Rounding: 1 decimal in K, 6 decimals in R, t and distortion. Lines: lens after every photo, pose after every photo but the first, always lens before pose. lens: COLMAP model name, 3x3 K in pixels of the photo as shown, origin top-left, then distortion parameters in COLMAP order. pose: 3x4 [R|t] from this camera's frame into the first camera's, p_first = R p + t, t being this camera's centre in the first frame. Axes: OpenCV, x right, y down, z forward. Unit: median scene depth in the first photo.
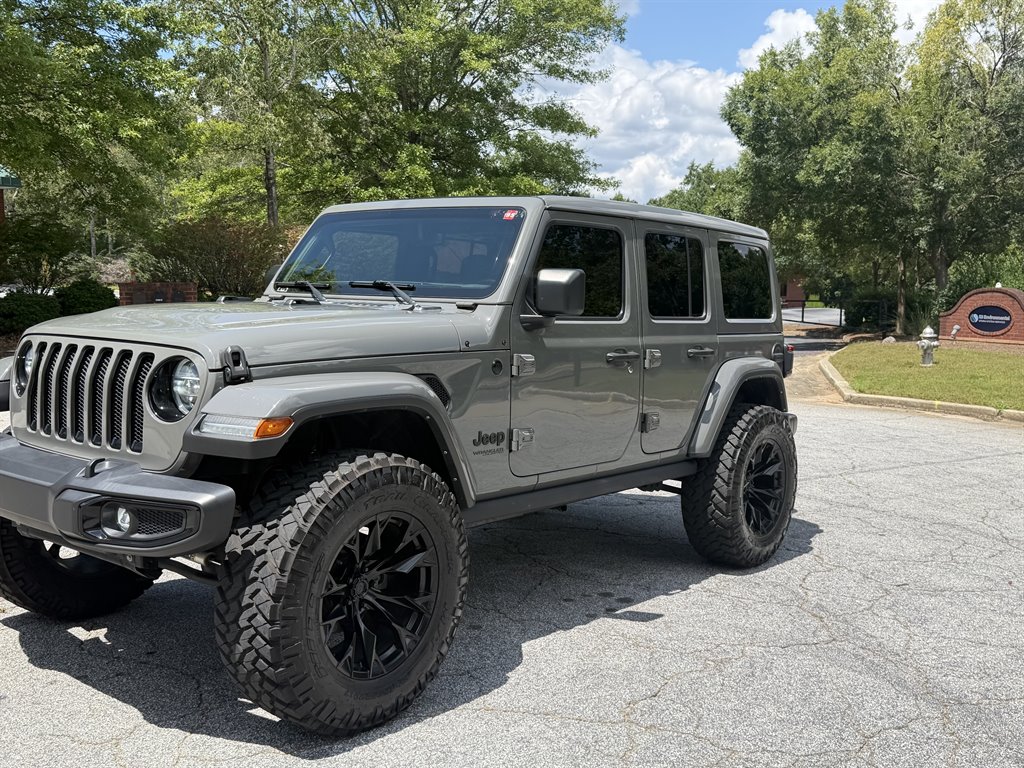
lens RADIAL K [[1010.5, 0, 516.7], [0, 1010.5, 390.4], [0, 0, 1]] dist [0.166431, -0.336242]
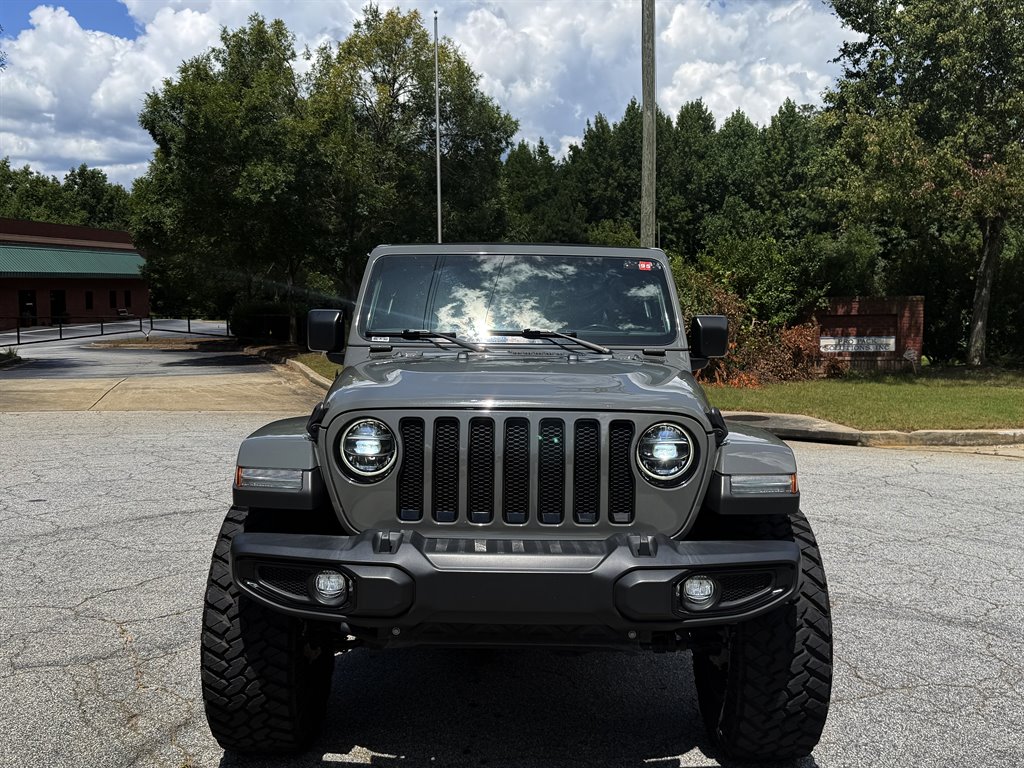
lens RADIAL K [[1010.5, 0, 516.7], [0, 1010.5, 390.4], [0, 0, 1]] dist [0.166431, -0.336242]
pose [[0.784133, -0.062092, 0.617478, -0.589190], [0.066939, 0.997640, 0.015314, -0.049412], [-0.616972, 0.029325, 0.786439, 0.176772]]
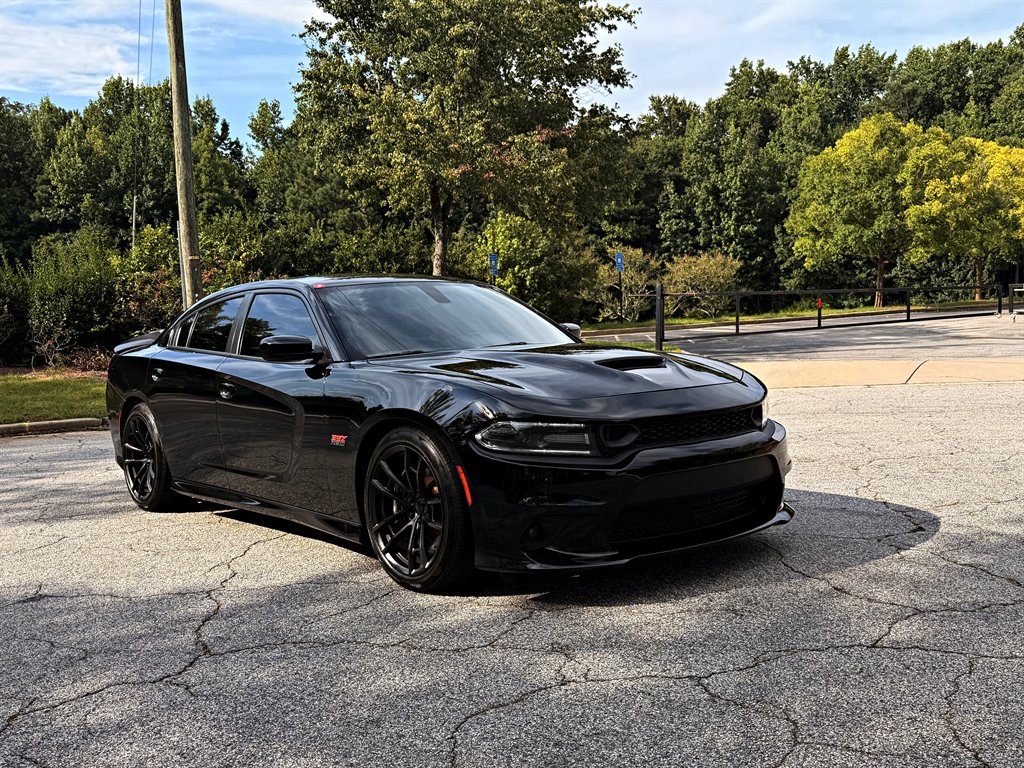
lens RADIAL K [[1009.7, 0, 513.3], [0, 1009.7, 386.7], [0, 0, 1]] dist [0.170377, -0.348572]
pose [[0.125376, -0.103639, 0.986681, -0.957629], [0.141172, 0.986272, 0.085657, -0.089689], [-0.982014, 0.128553, 0.138286, 1.259066]]
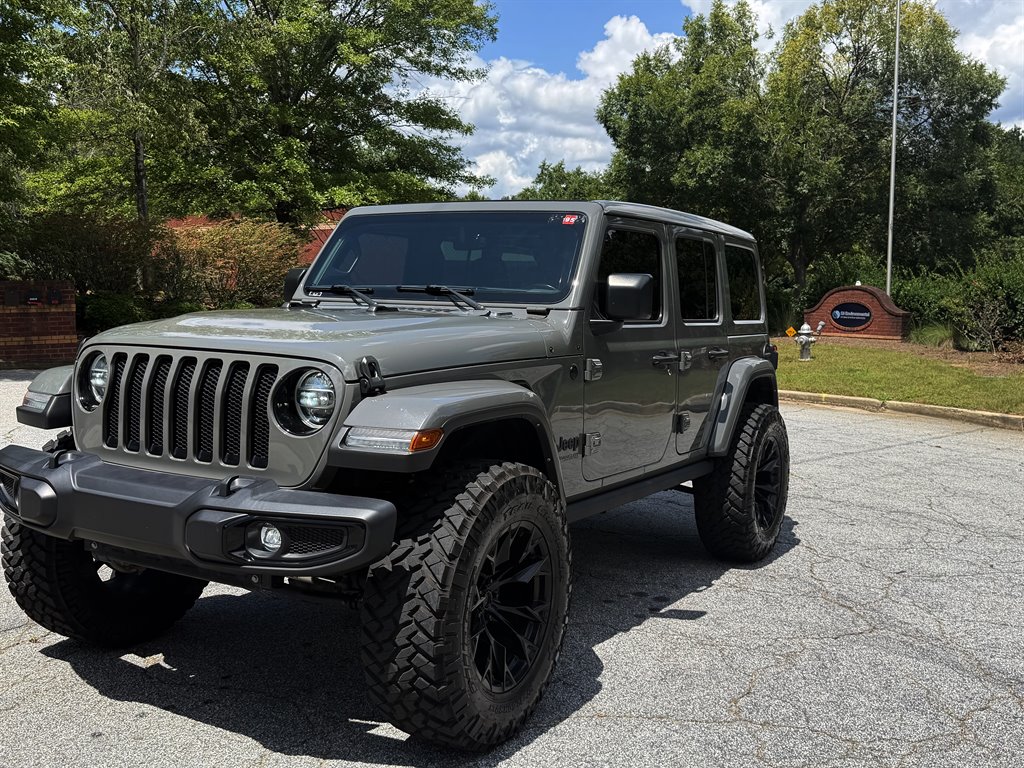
lens RADIAL K [[1009.7, 0, 513.3], [0, 1009.7, 386.7], [0, 0, 1]] dist [0.170377, -0.348572]
pose [[0.989361, -0.014767, 0.144730, -0.155734], [0.014750, 0.999891, 0.001185, -0.007587], [-0.144731, 0.000962, 0.989471, 0.013348]]
